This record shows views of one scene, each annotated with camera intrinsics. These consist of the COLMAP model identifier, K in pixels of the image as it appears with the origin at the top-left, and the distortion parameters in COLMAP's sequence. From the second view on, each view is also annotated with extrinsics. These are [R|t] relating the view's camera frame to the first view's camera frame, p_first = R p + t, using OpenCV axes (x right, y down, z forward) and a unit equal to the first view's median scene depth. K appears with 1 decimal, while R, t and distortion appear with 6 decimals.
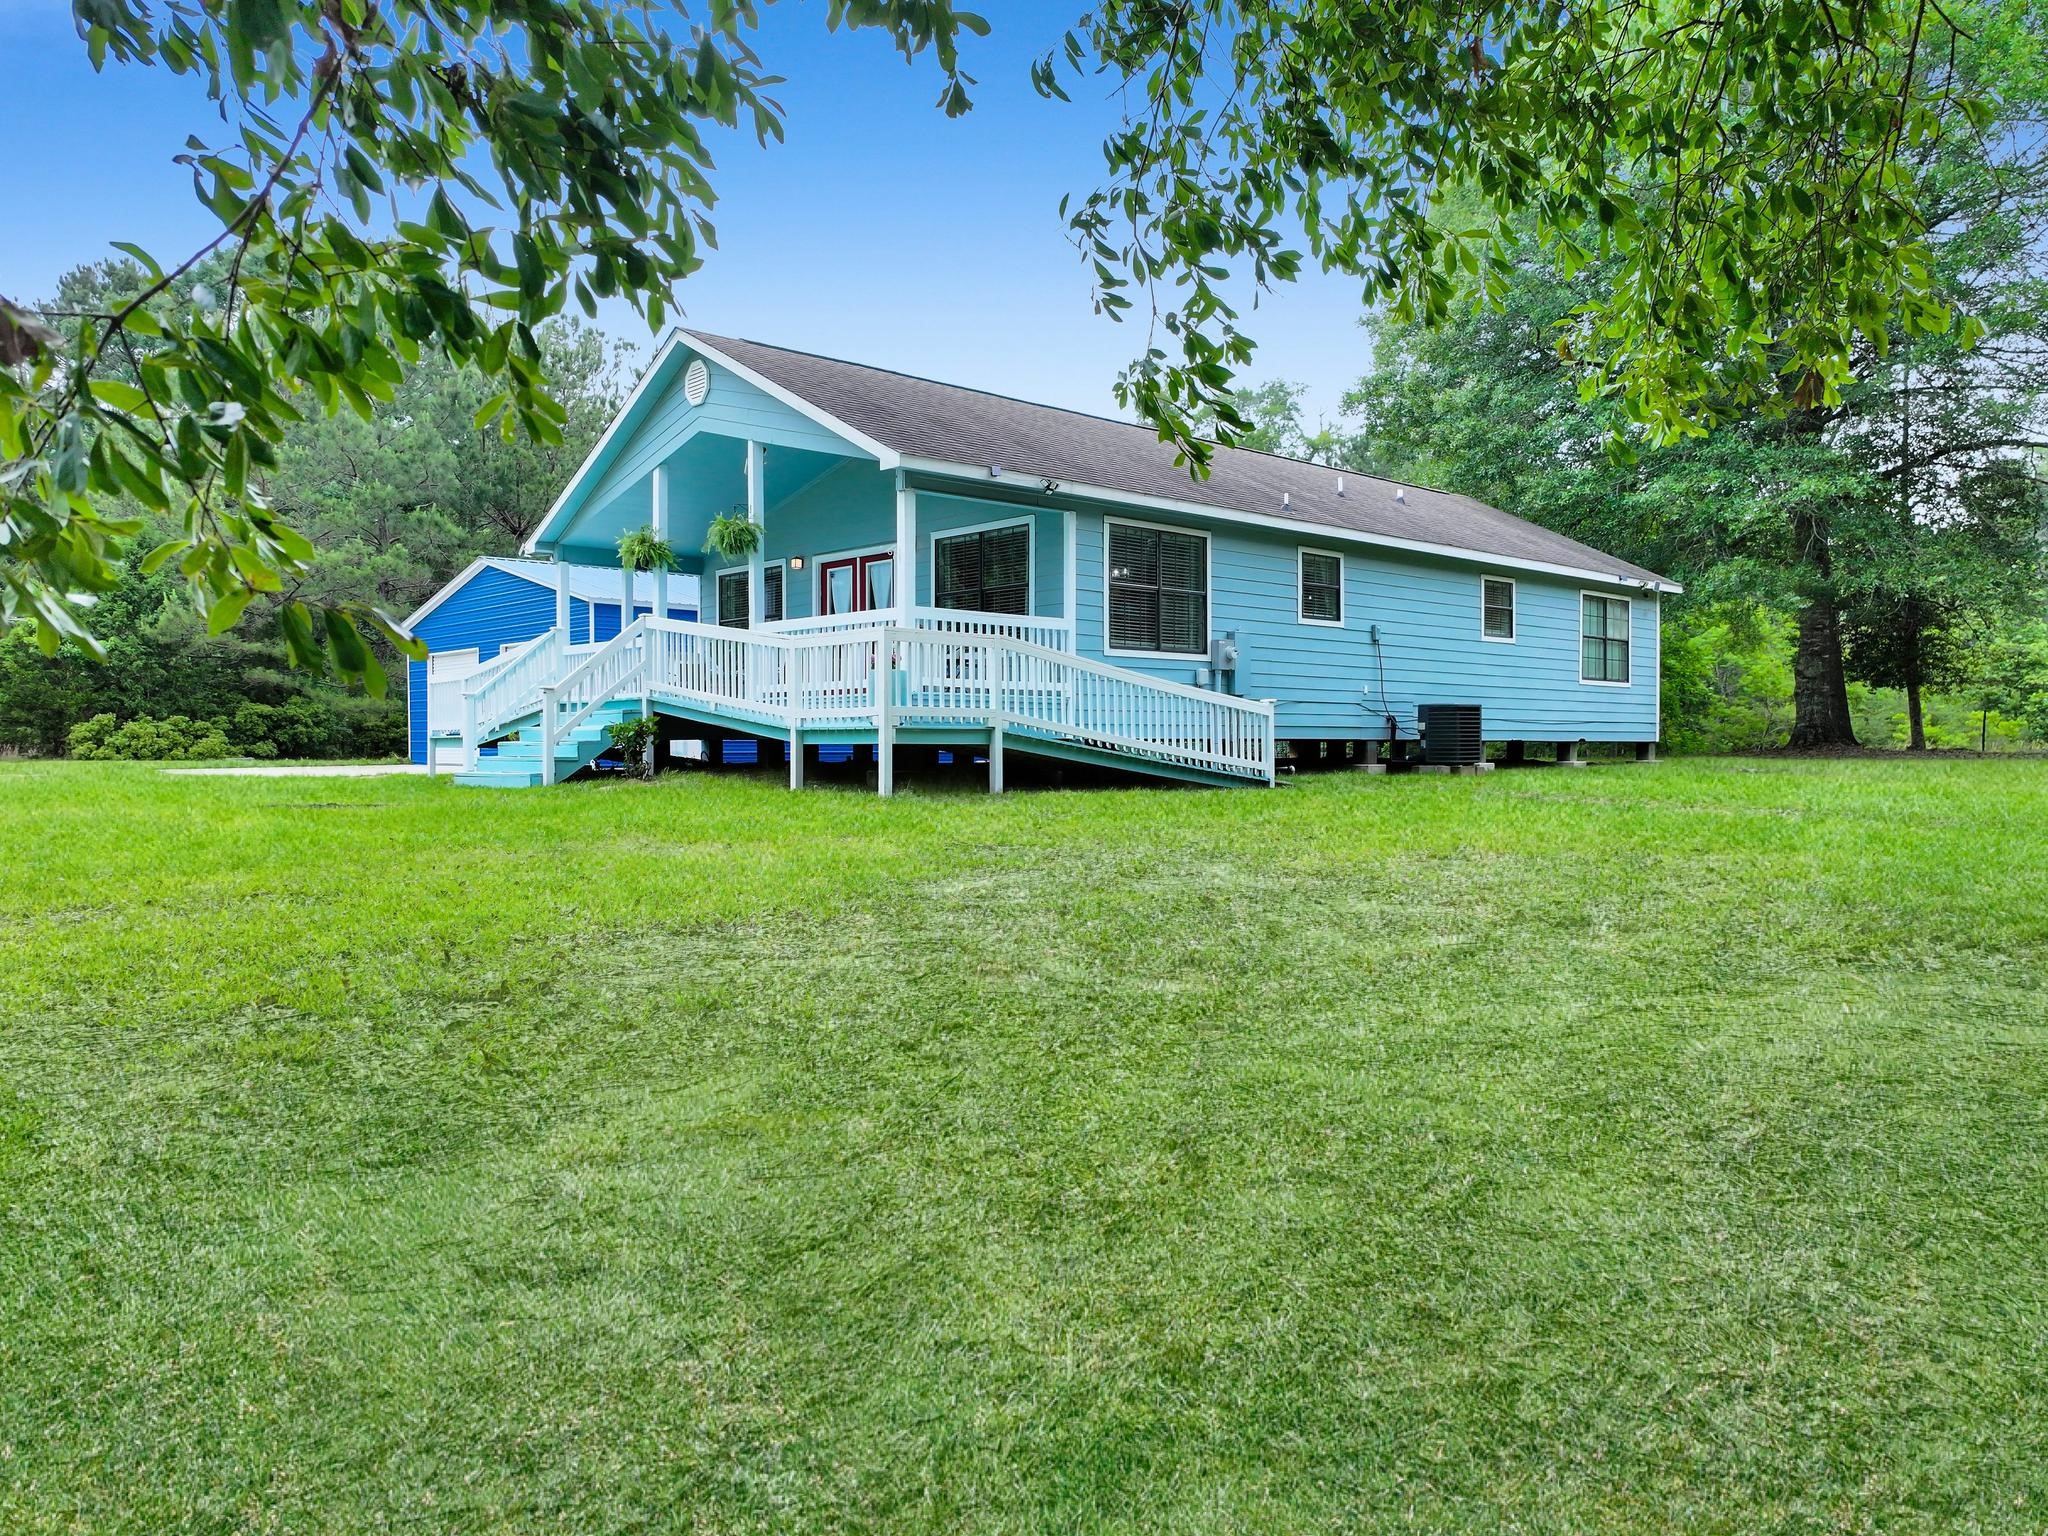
lens RADIAL K [[1475.3, 0, 1022.4], [0, 1475.3, 762.2], [0, 0, 1]] dist [0.019171, -0.004239]
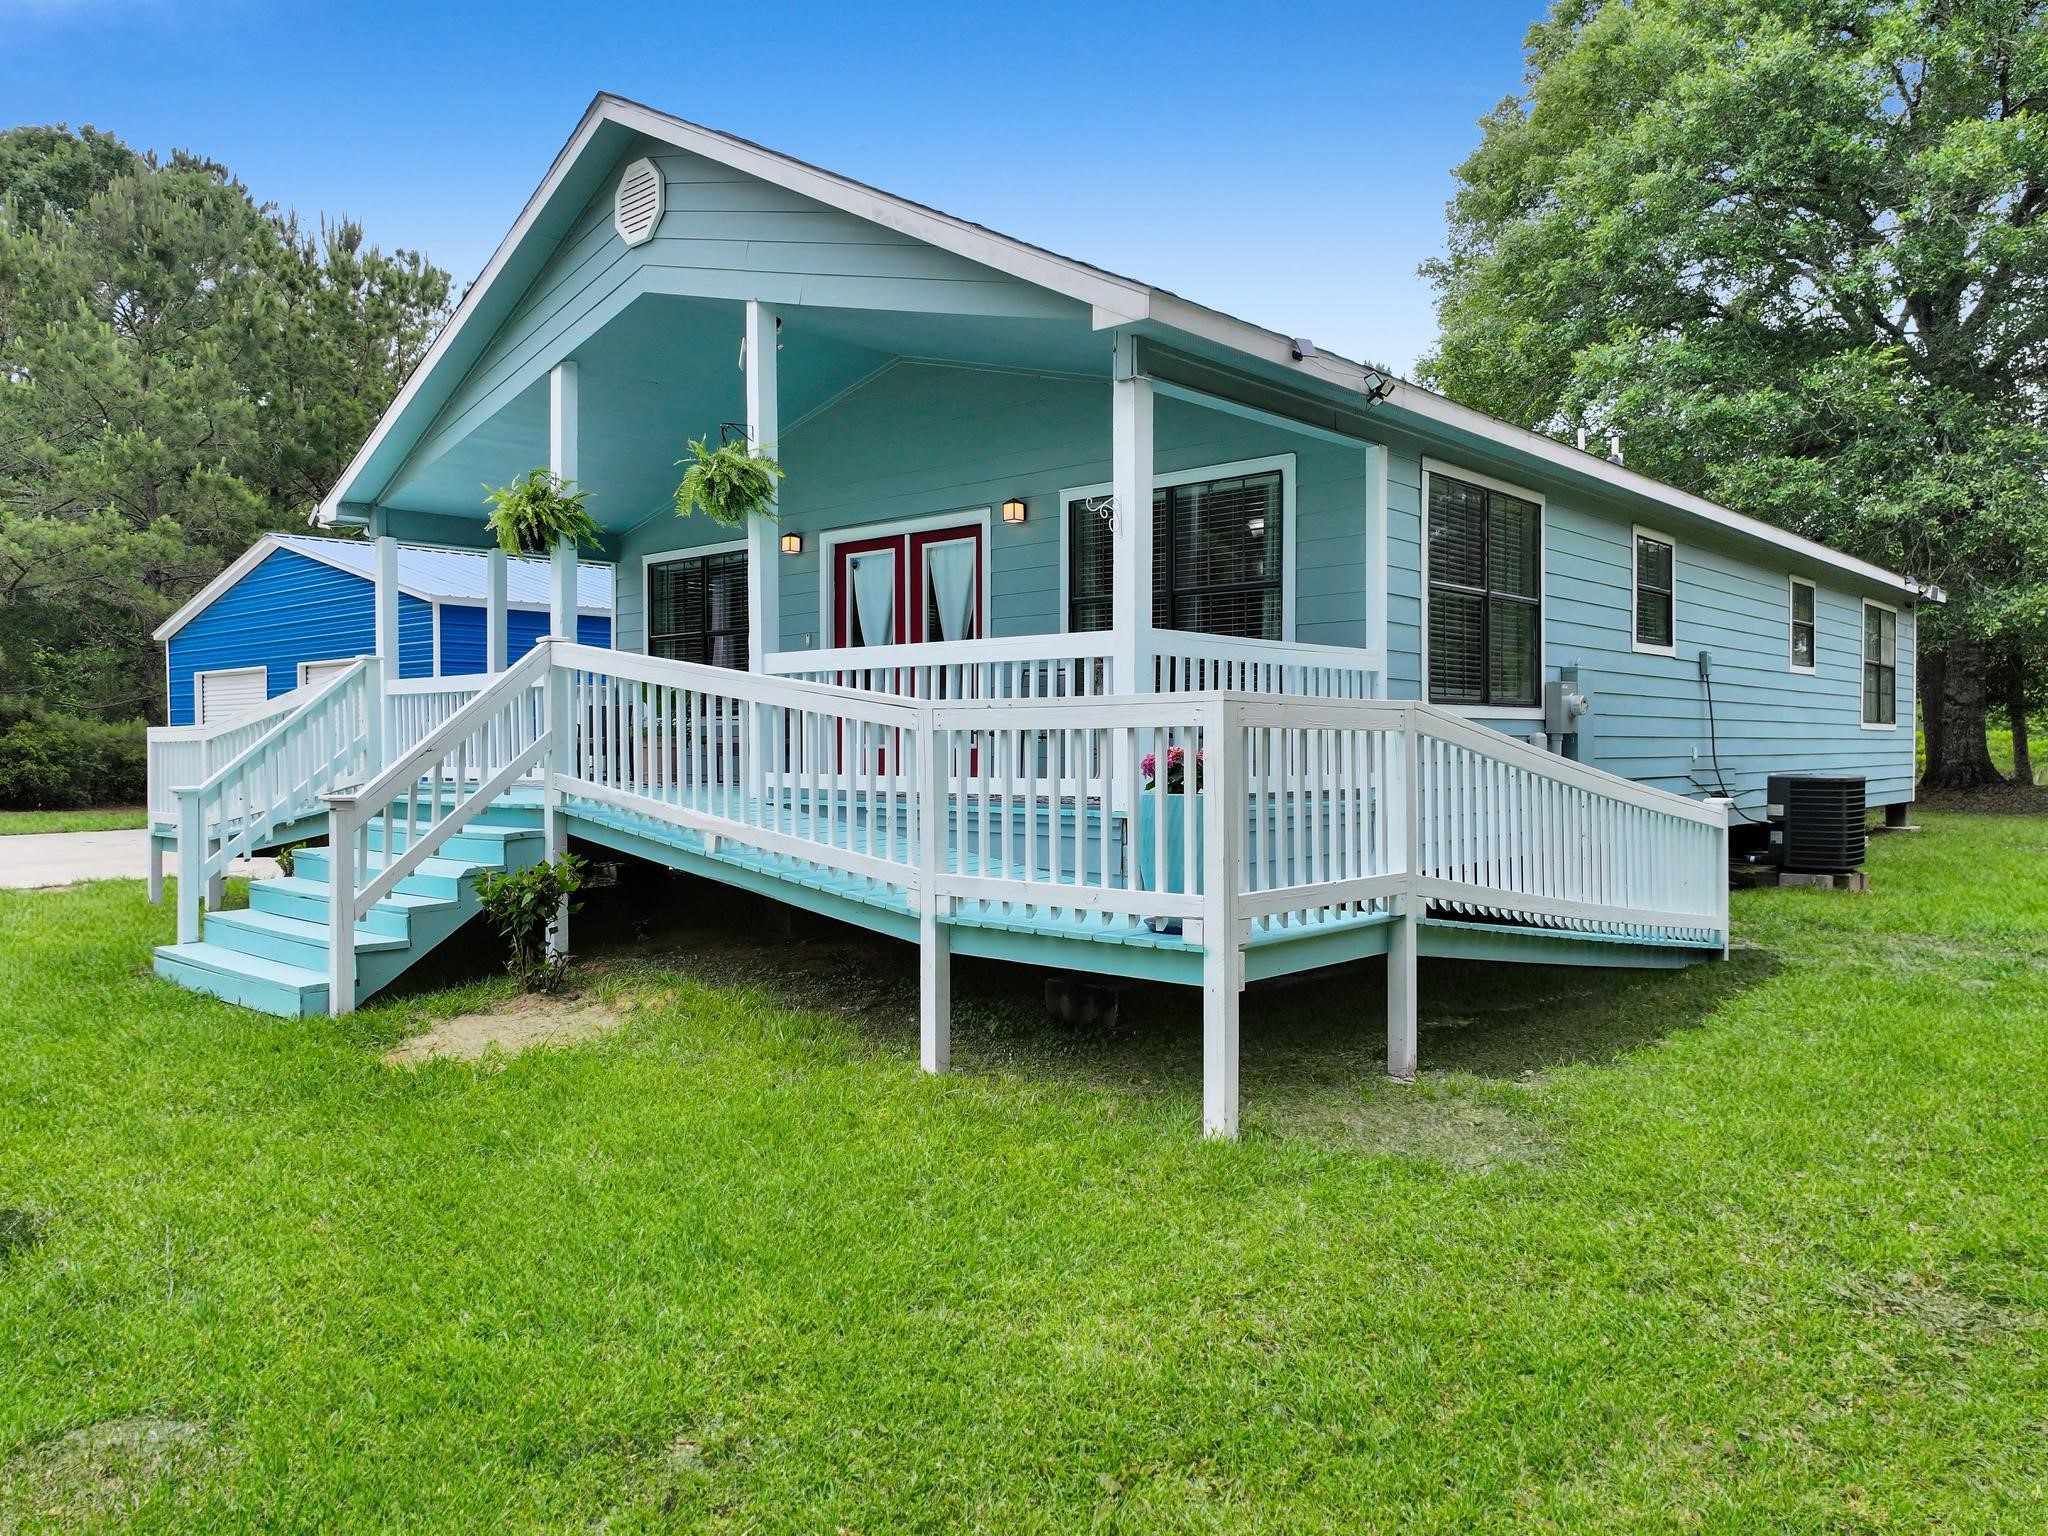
lens RADIAL K [[1475.3, 0, 1022.4], [0, 1475.3, 762.2], [0, 0, 1]] dist [0.019171, -0.004239]
pose [[0.995616, -0.001273, 0.093523, -0.130072], [0.001076, 0.999997, 0.002147, -0.053261], [-0.093526, -0.002037, 0.995615, 0.444213]]
